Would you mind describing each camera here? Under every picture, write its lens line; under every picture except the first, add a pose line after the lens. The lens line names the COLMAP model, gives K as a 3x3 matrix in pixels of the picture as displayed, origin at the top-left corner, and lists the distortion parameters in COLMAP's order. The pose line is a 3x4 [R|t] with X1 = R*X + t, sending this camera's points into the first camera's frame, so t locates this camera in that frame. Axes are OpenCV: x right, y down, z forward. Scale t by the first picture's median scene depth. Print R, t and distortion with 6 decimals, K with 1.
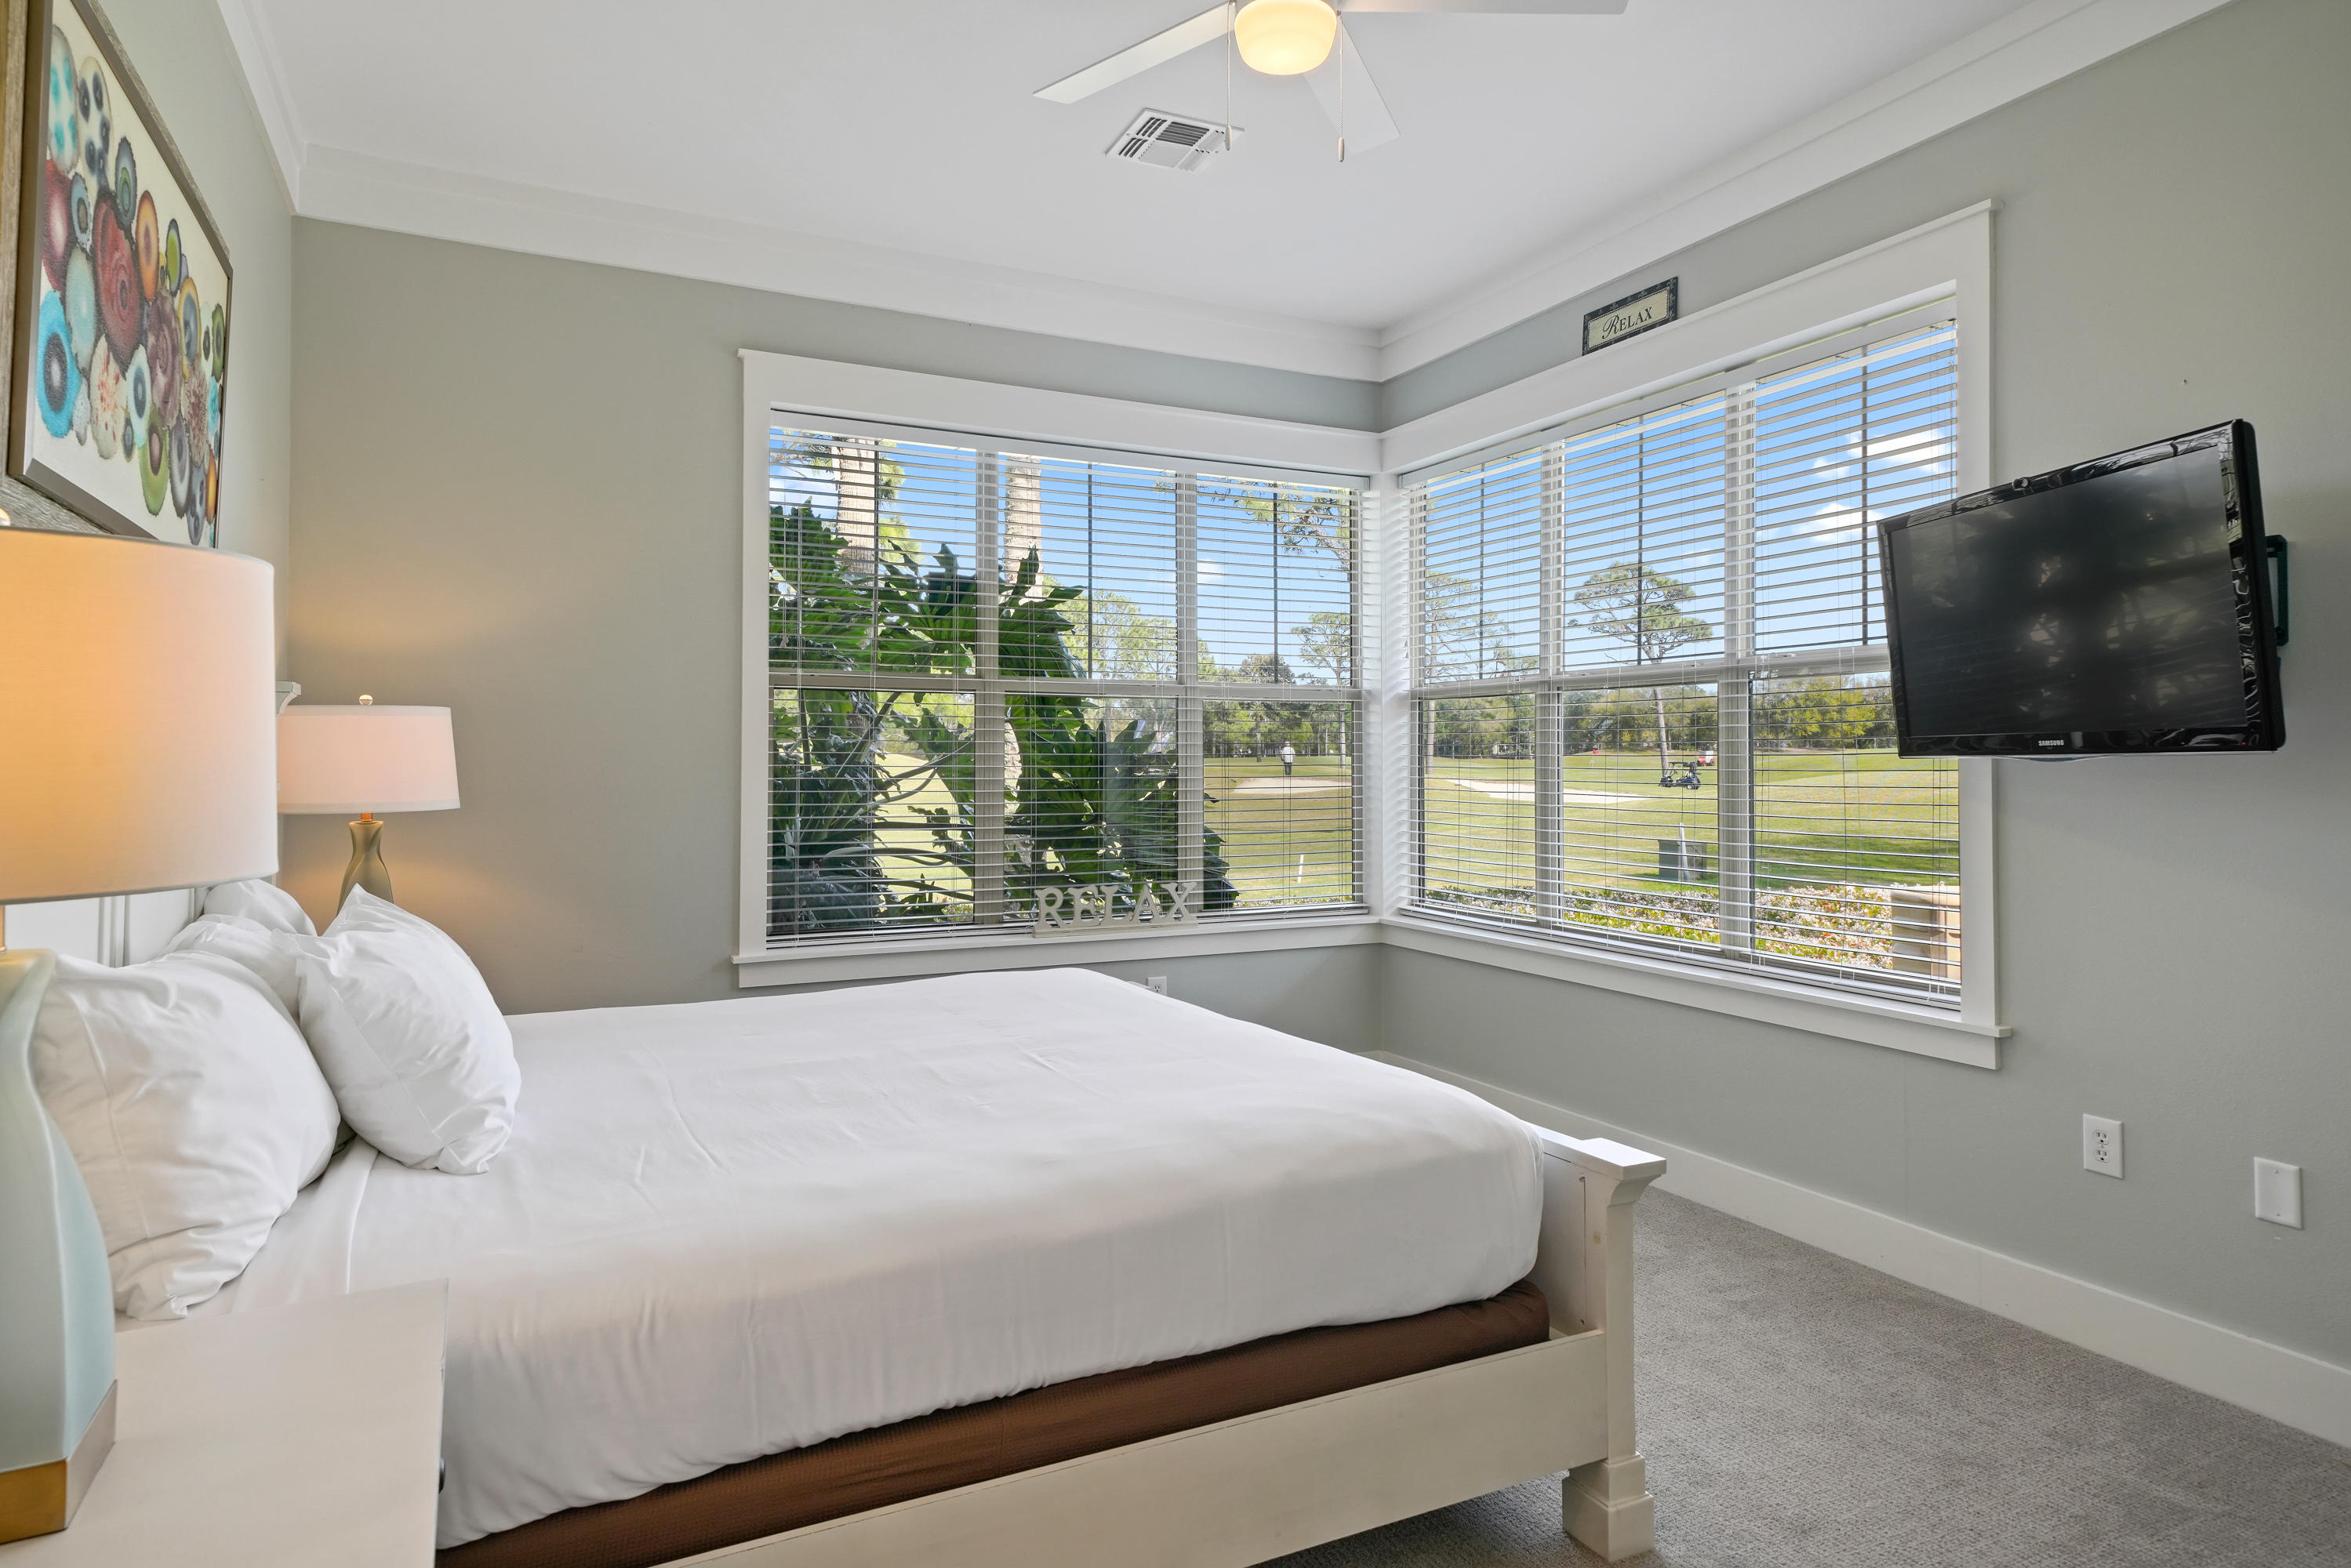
lens RADIAL K [[1355.4, 0, 1179.4], [0, 1355.4, 746.8], [0, 0, 1]] dist [0.000085, -0.000157]
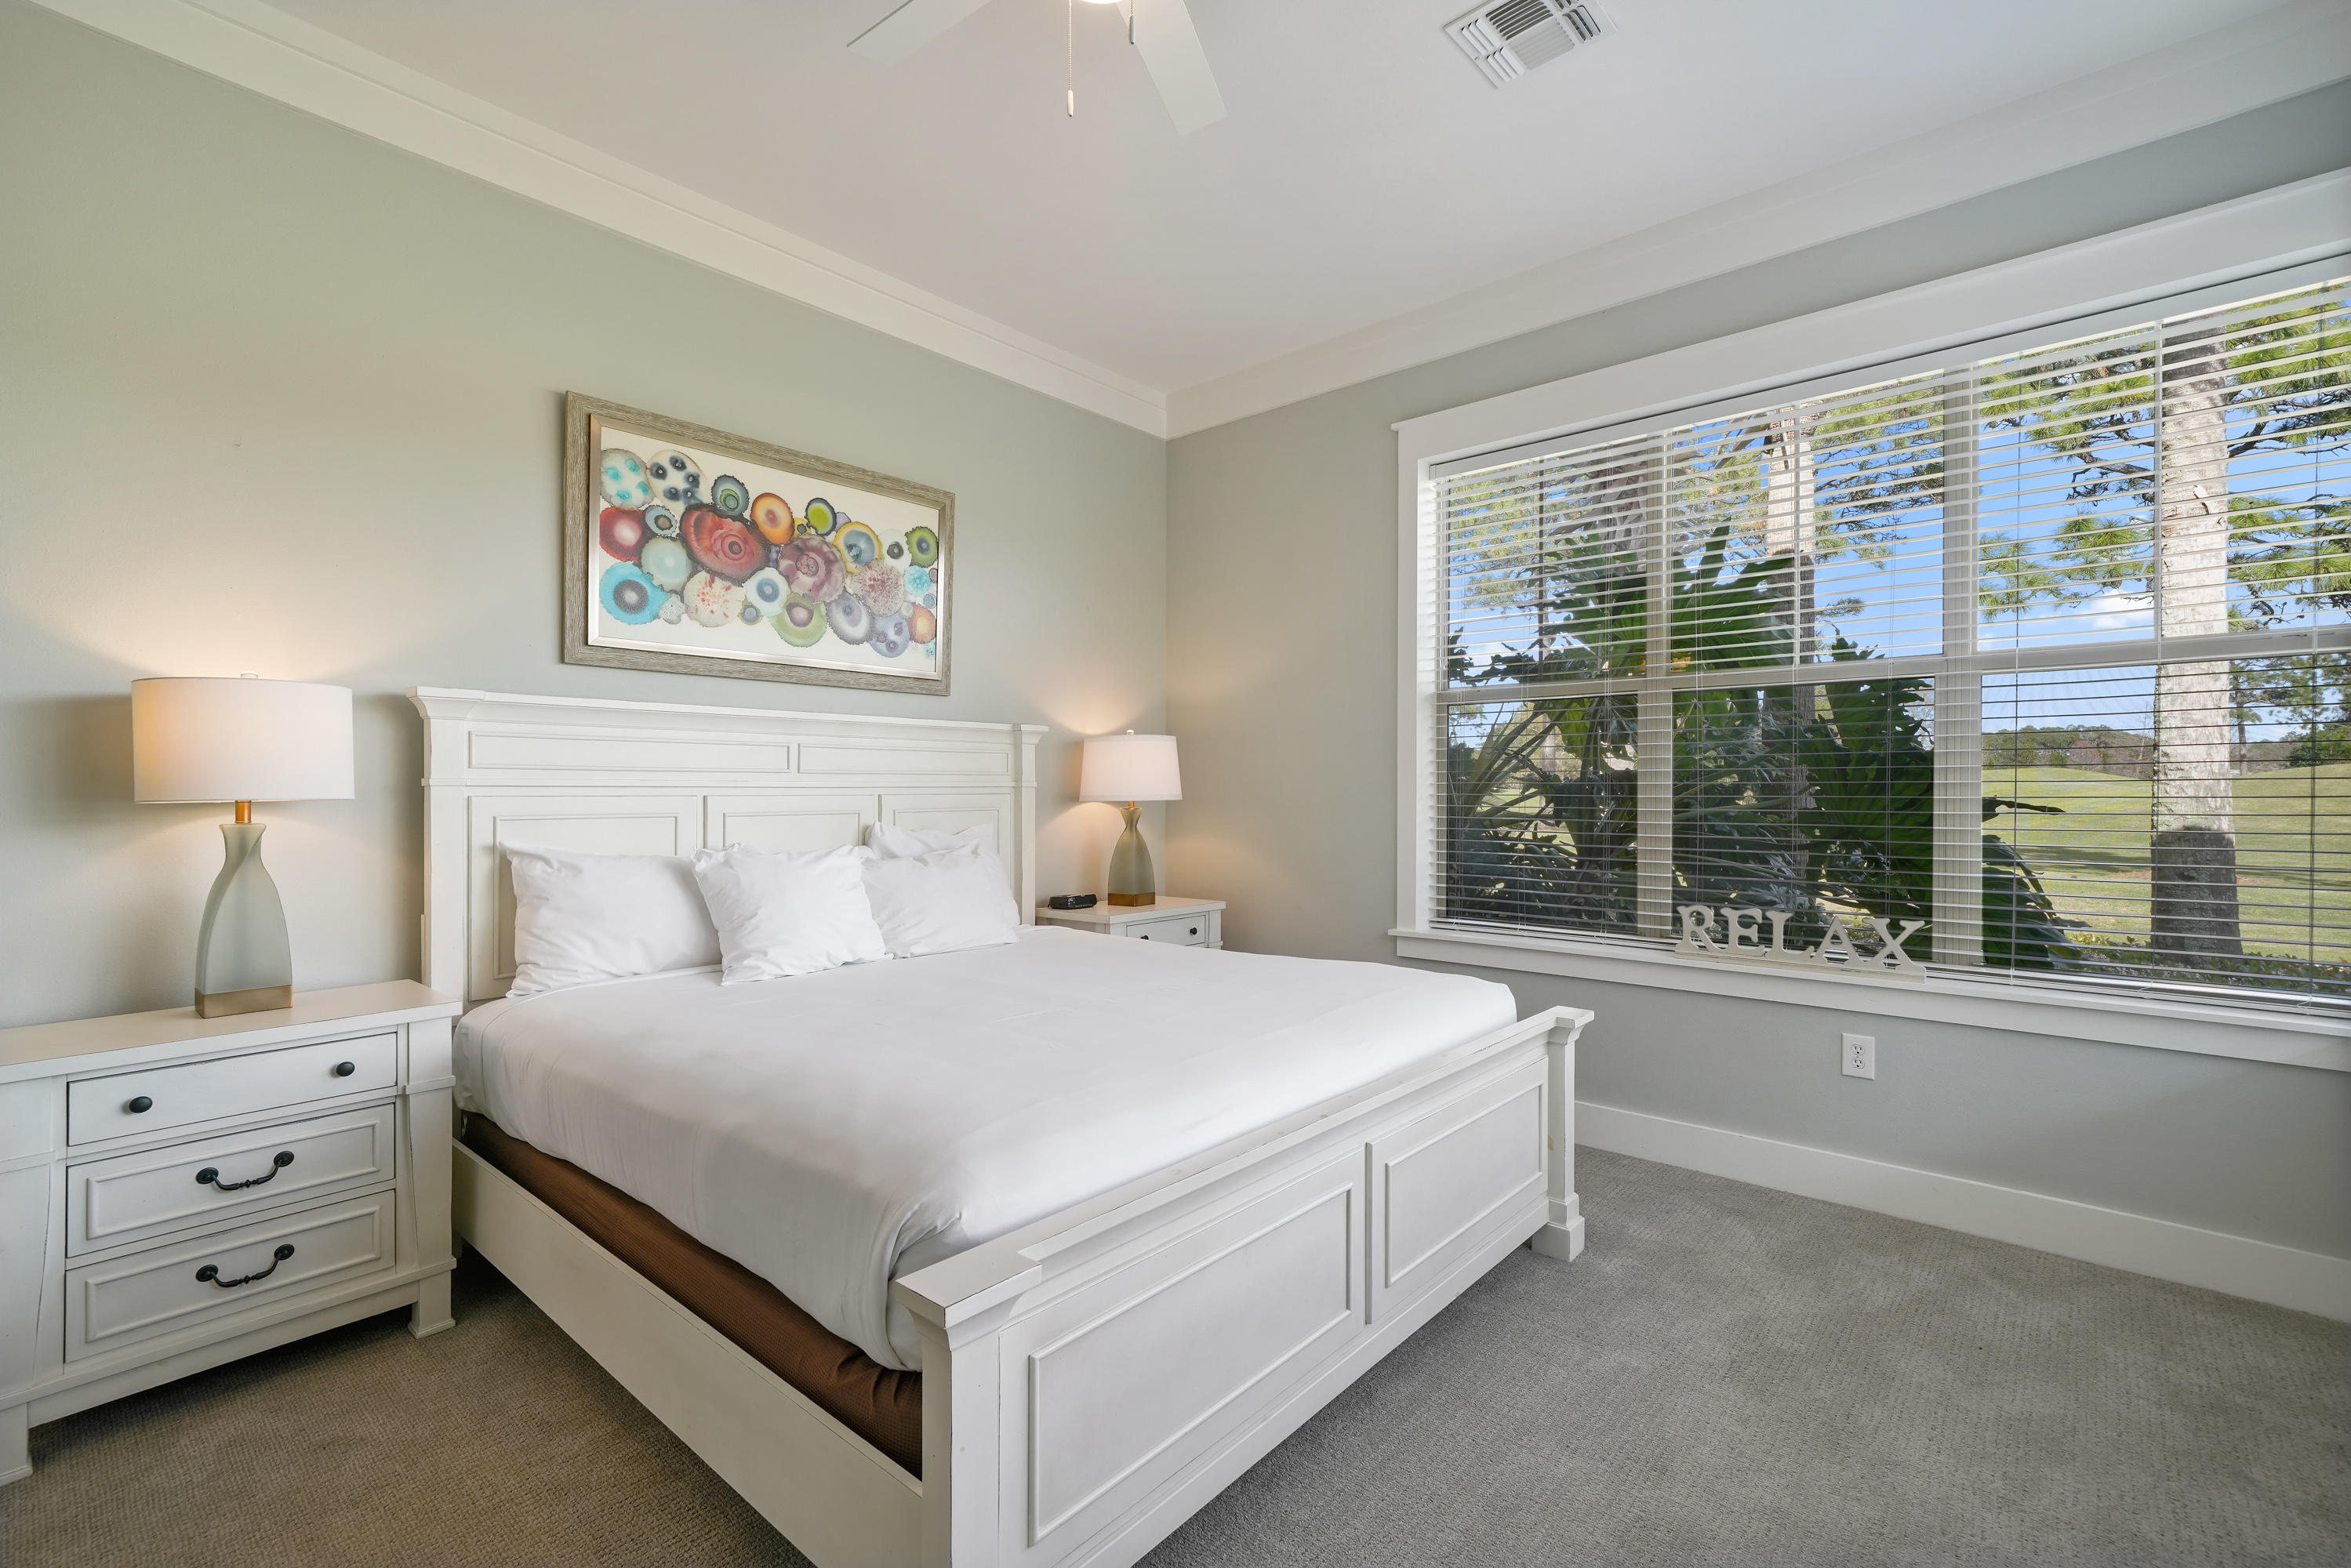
lens RADIAL K [[1027.1, 0, 1140.9], [0, 1027.1, 781.5], [0, 0, 1]] dist [0.015637, 0.000139]
pose [[0.364312, -0.004804, -0.931264, 0.438924], [0.013145, 0.999914, -0.000016, 0.020019], [0.931184, -0.012235, 0.364344, 0.452693]]
